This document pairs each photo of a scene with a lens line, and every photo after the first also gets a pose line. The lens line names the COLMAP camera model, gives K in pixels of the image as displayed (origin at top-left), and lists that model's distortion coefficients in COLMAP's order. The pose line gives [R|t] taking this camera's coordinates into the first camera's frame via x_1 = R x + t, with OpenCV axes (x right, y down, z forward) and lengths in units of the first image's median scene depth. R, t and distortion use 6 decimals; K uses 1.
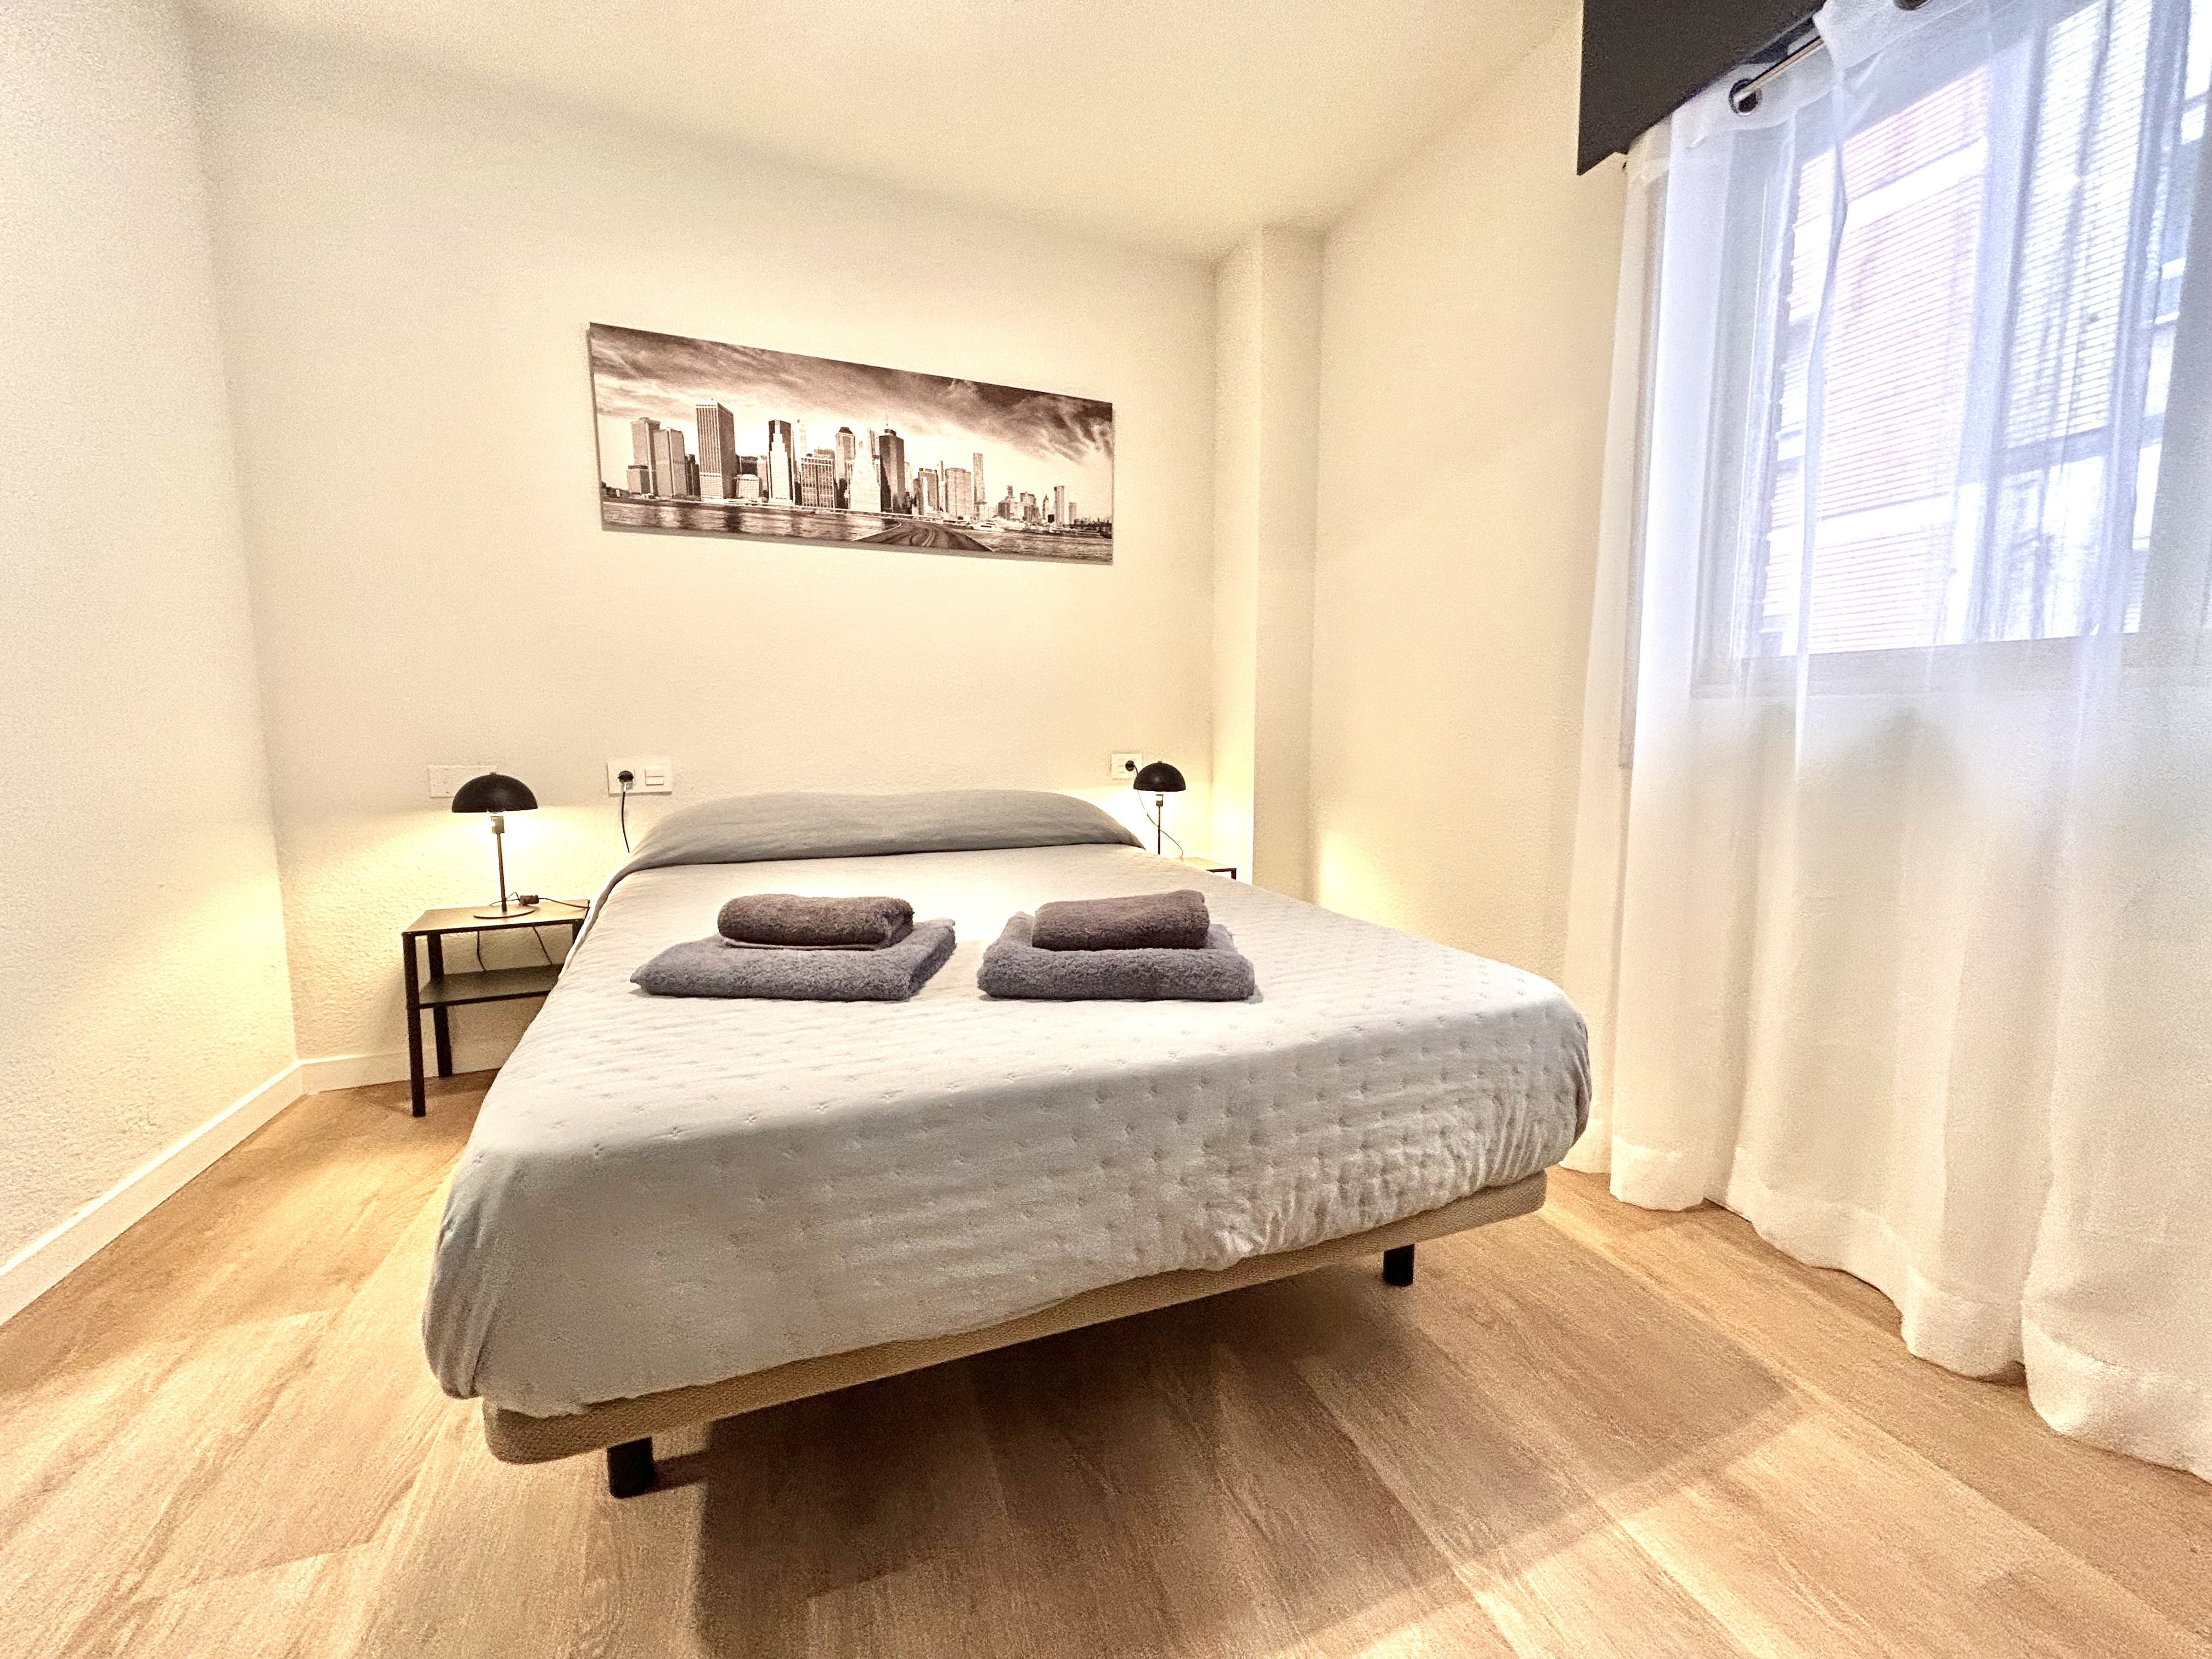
lens RADIAL K [[890.5, 0, 1113.4], [0, 890.5, 822.3], [0, 0, 1]] dist [-0.007398, 0.002181]
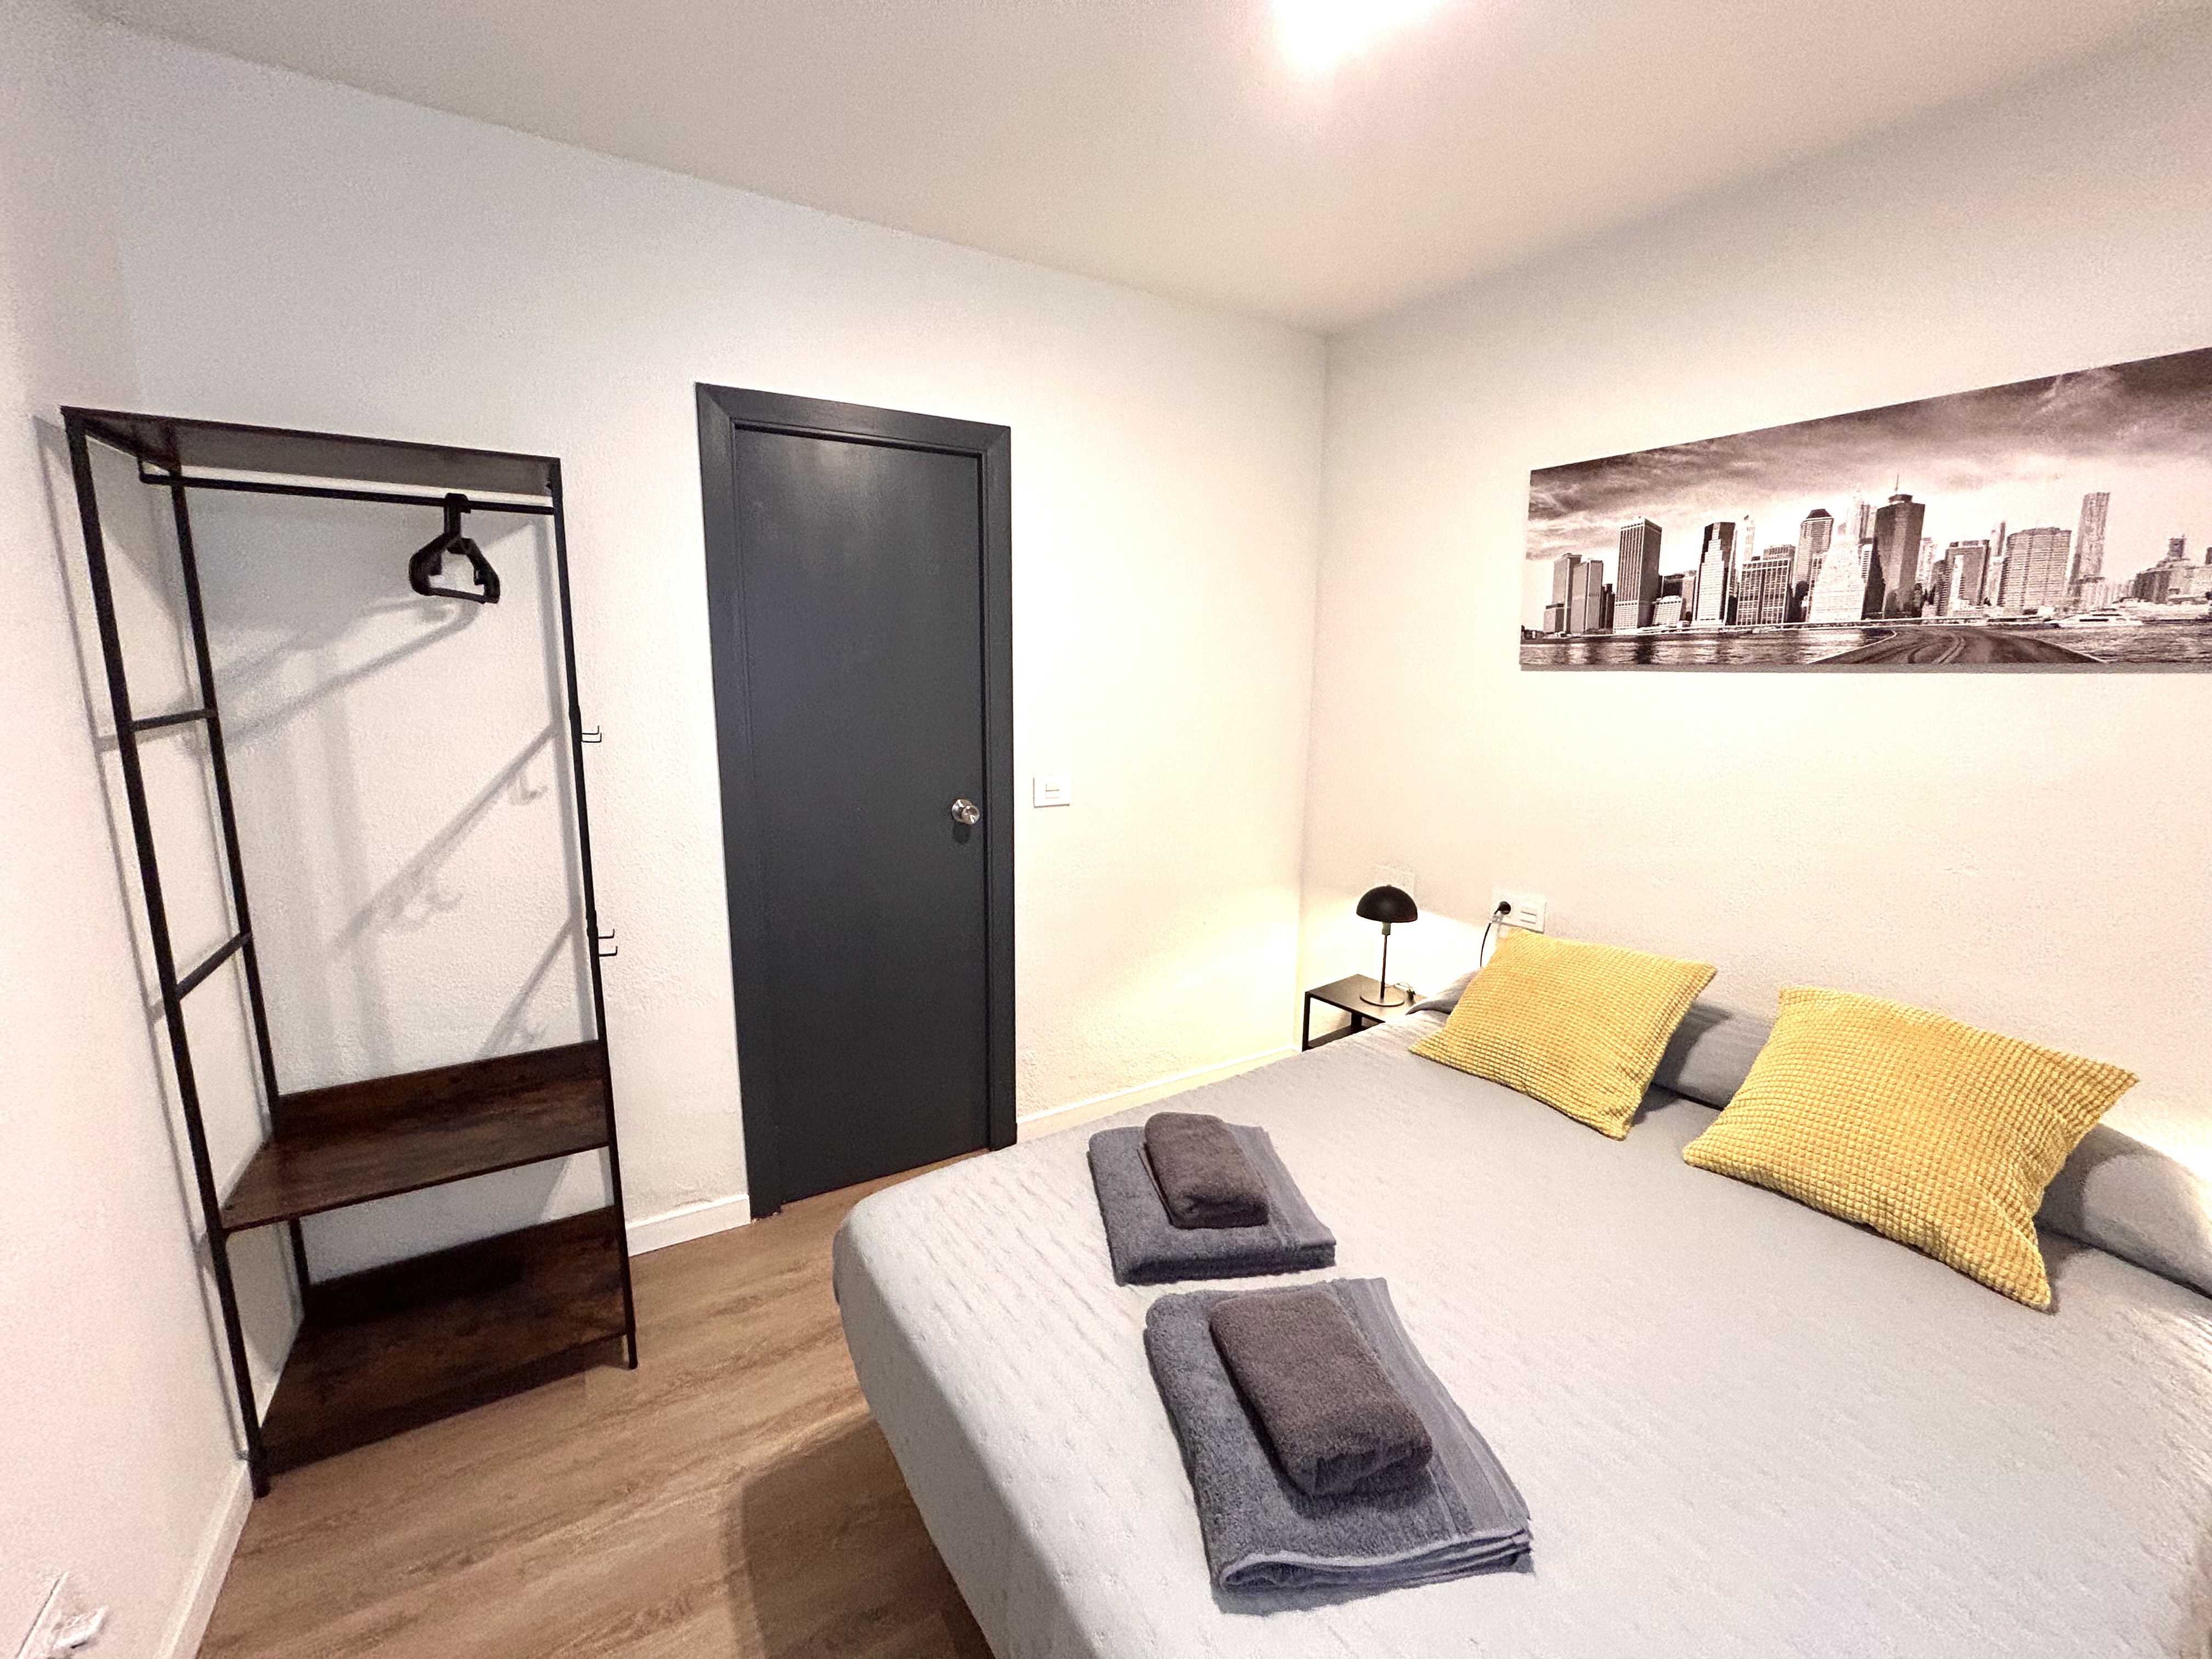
lens RADIAL K [[890.5, 0, 1115.6], [0, 890.5, 818.6], [0, 0, 1]] dist [-0.007398, 0.002181]
pose [[0.202822, 0.172217, -0.963953, 0.341452], [-0.116918, 0.981630, 0.150775, -0.257728], [0.972211, 0.082123, 0.219231, 0.331741]]
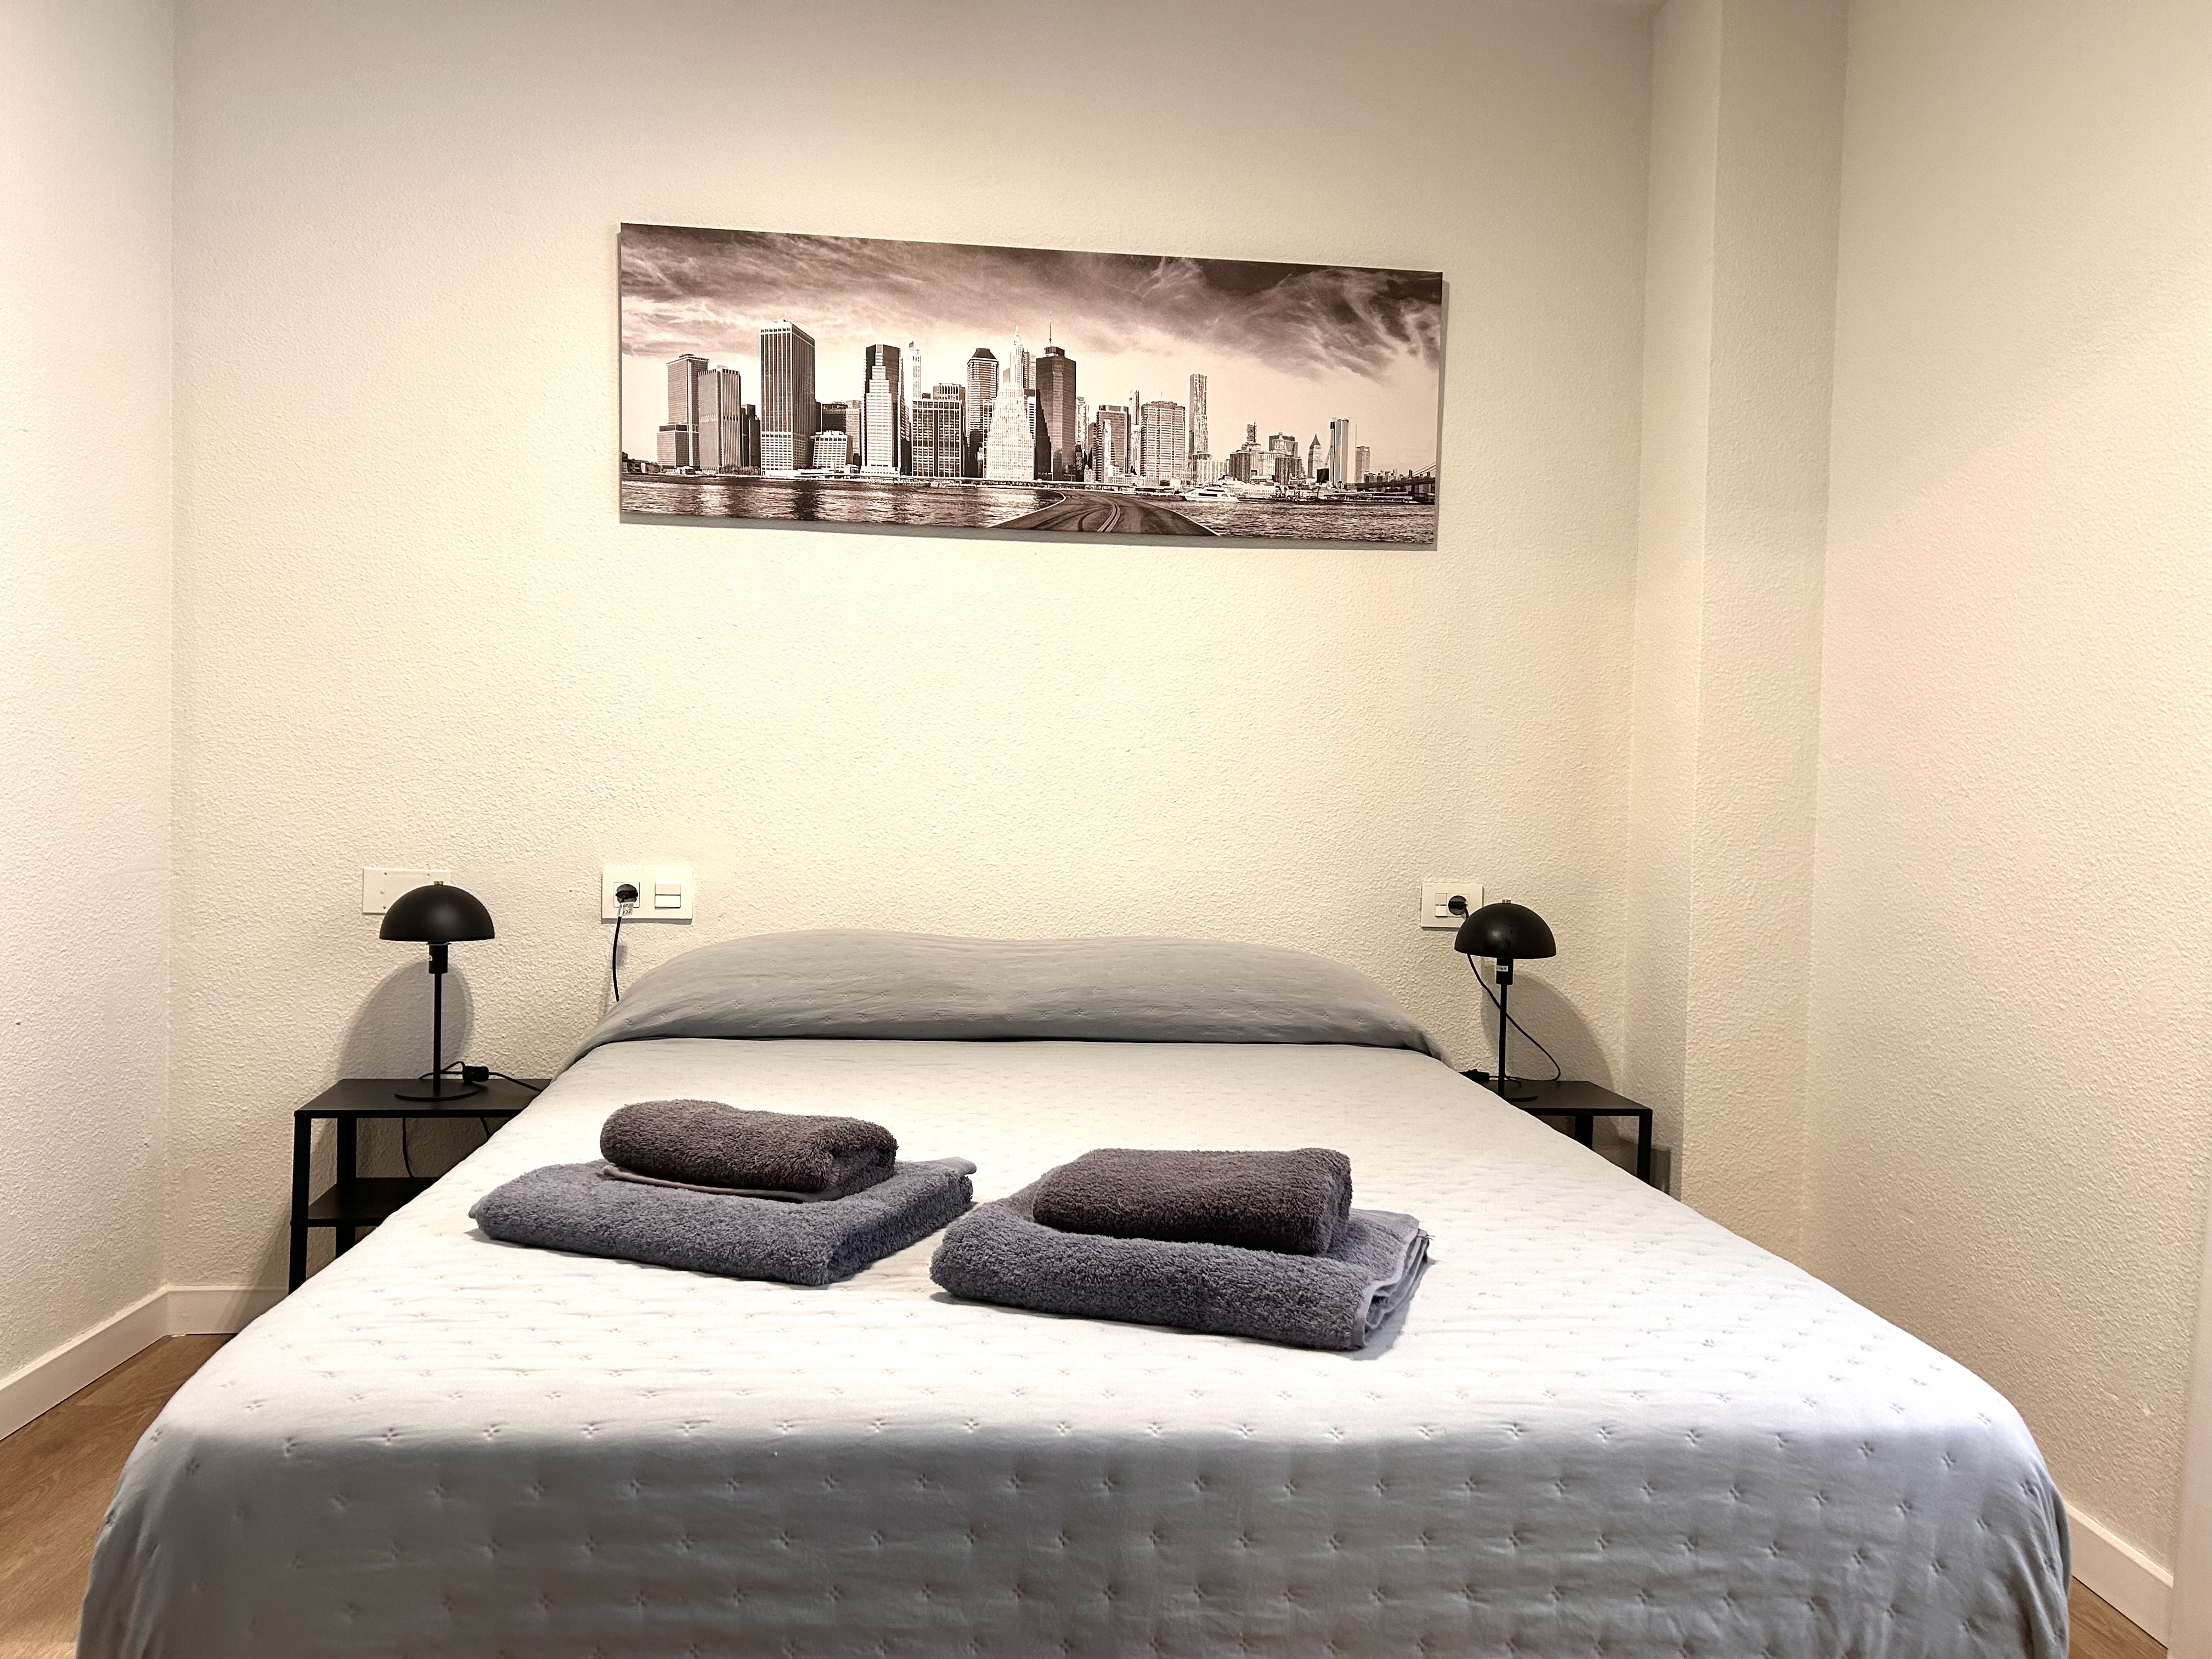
lens RADIAL K [[1642.9, 0, 1119.2], [0, 1642.9, 839.2], [0, 0, 1]] dist [0.060607, -0.064961]
pose [[0.956103, 0.033048, -0.291162, 0.149297], [-0.056708, 0.995704, -0.073200, -0.023106], [0.287492, 0.086498, 0.953869, -0.054262]]
